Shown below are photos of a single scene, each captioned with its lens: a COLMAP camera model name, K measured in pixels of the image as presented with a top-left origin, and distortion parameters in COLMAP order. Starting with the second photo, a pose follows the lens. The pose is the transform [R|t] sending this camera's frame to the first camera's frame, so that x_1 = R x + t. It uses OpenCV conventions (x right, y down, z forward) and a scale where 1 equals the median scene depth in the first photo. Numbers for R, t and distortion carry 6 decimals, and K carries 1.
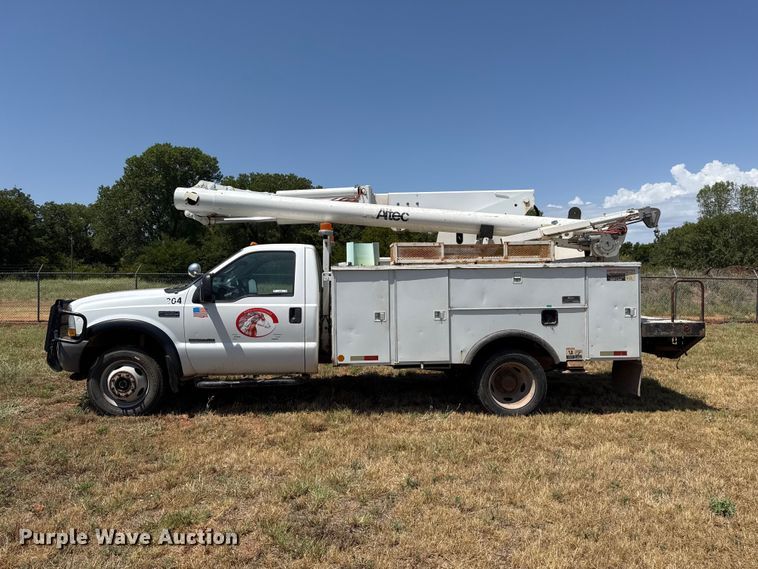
lens RADIAL K [[539.0, 0, 385.9], [0, 539.0, 280.6], [0, 0, 1]] dist [0.032925, -0.046559]
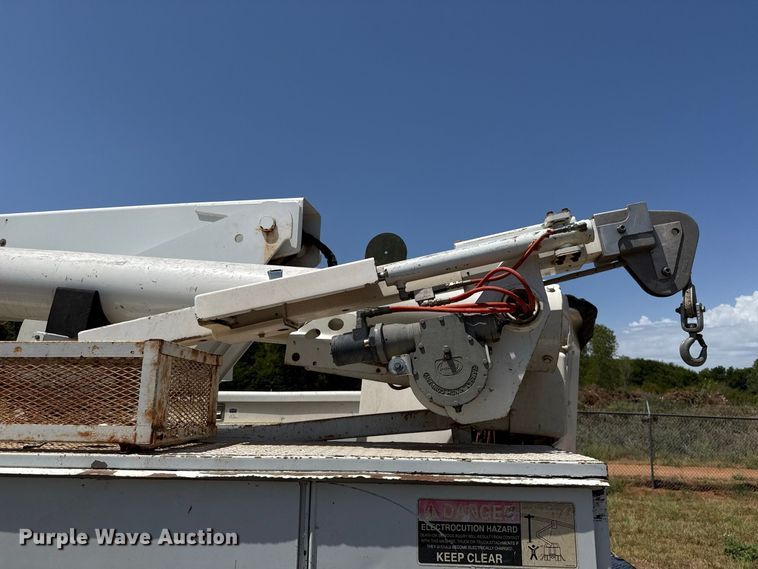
lens RADIAL K [[539.0, 0, 386.7], [0, 539.0, 269.2], [0, 0, 1]] dist [0.032925, -0.046559]
pose [[0.991847, -0.006410, -0.127273, 0.405048], [-0.024079, 0.971316, -0.236571, -0.051270], [0.125138, 0.237707, 0.963242, 0.766490]]
